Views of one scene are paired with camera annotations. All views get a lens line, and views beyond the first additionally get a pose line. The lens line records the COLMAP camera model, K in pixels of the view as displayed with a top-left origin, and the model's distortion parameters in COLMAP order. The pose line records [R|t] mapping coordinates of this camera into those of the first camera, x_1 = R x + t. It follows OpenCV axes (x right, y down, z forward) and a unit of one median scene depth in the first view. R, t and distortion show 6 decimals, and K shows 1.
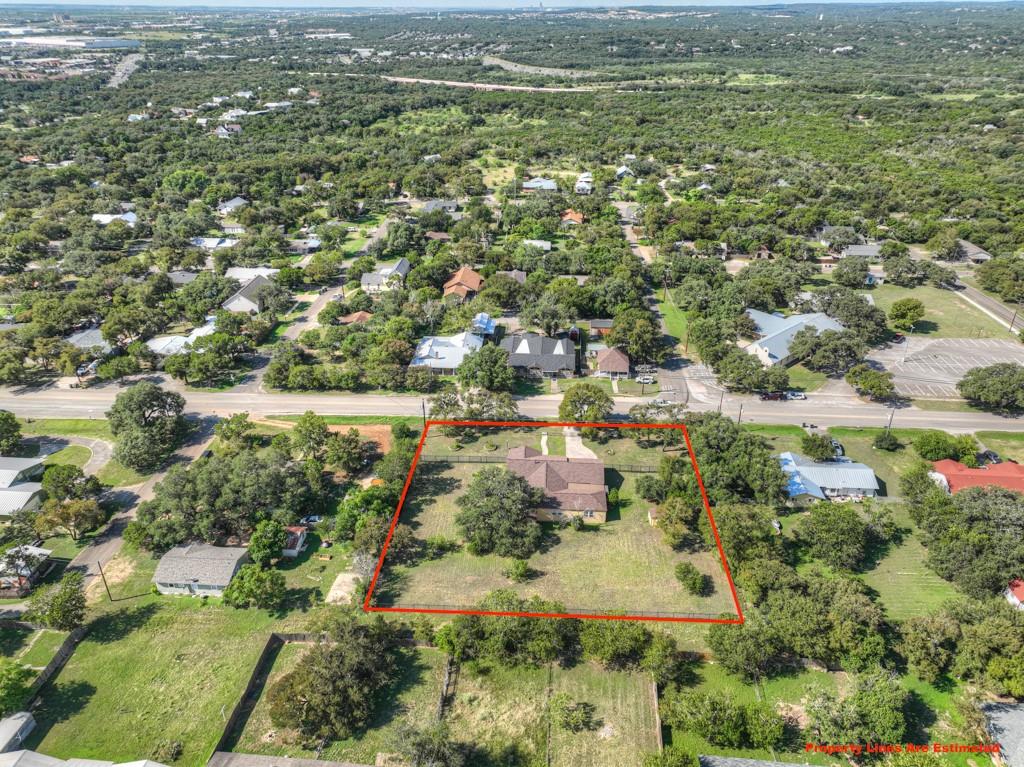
lens RADIAL K [[713.9, 0, 512.9], [0, 713.9, 381.1], [0, 0, 1]] dist [-0.007259, 0.024196]
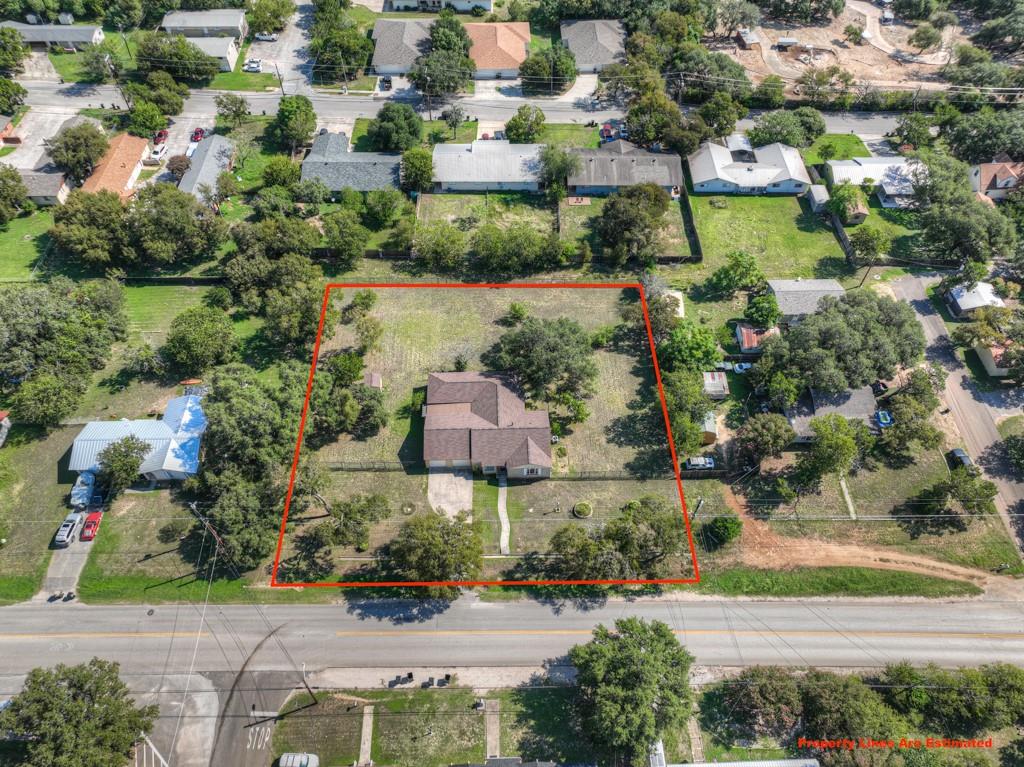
lens RADIAL K [[713.9, 0, 512.5], [0, 713.9, 384.3], [0, 0, 1]] dist [-0.007259, 0.024196]
pose [[-0.996013, 0.064999, -0.061096, 0.082133], [-0.047839, 0.188870, 0.980836, -0.699449], [0.075293, 0.979849, -0.185007, 1.182991]]
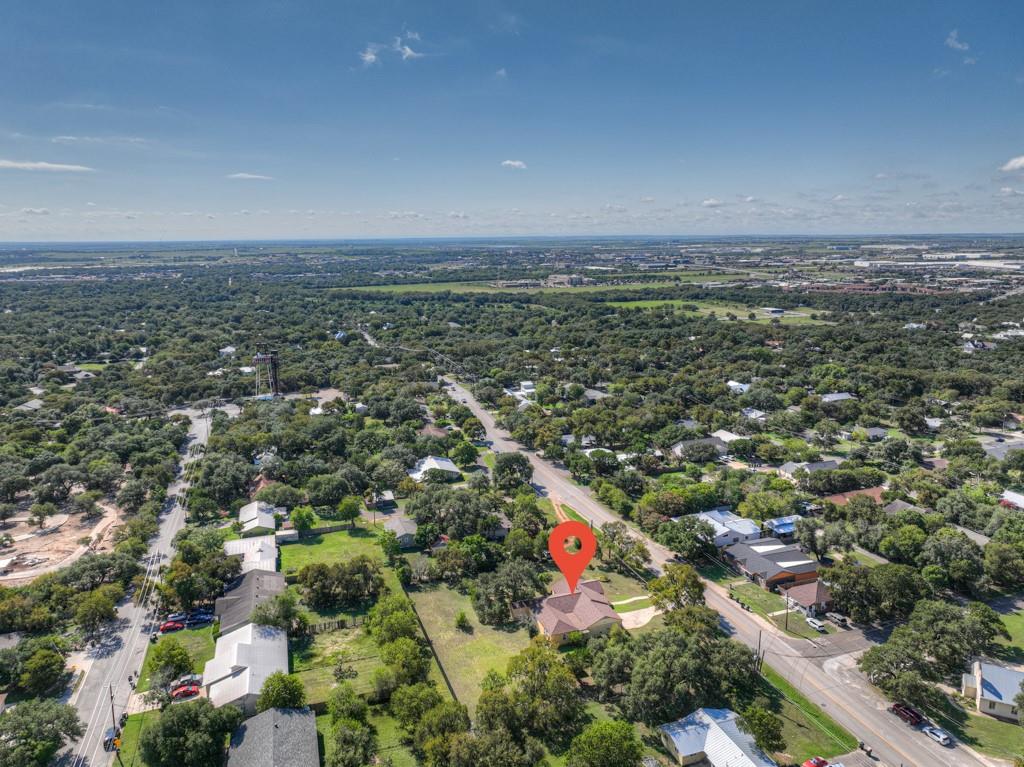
lens RADIAL K [[713.9, 0, 509.8], [0, 713.9, 381.6], [0, 0, 1]] dist [-0.007259, 0.024196]
pose [[0.396112, 0.175555, -0.901263, 1.049643], [-0.417132, 0.908824, -0.006304, -0.149137], [0.817983, 0.378443, 0.433226, 0.302579]]
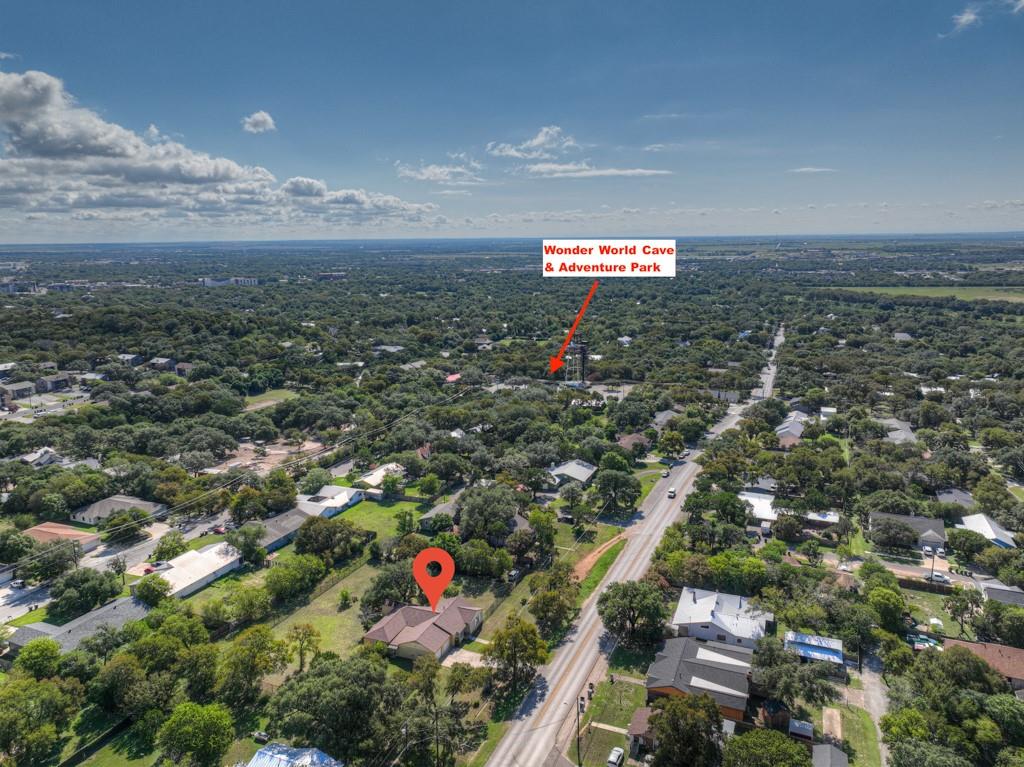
lens RADIAL K [[713.9, 0, 509.8], [0, 713.9, 389.1], [0, 0, 1]] dist [-0.007259, 0.024196]
pose [[-0.321970, 0.196615, -0.926109, 1.024442], [-0.430910, 0.840571, 0.328265, -0.618473], [0.843002, 0.504761, -0.185916, 1.204121]]
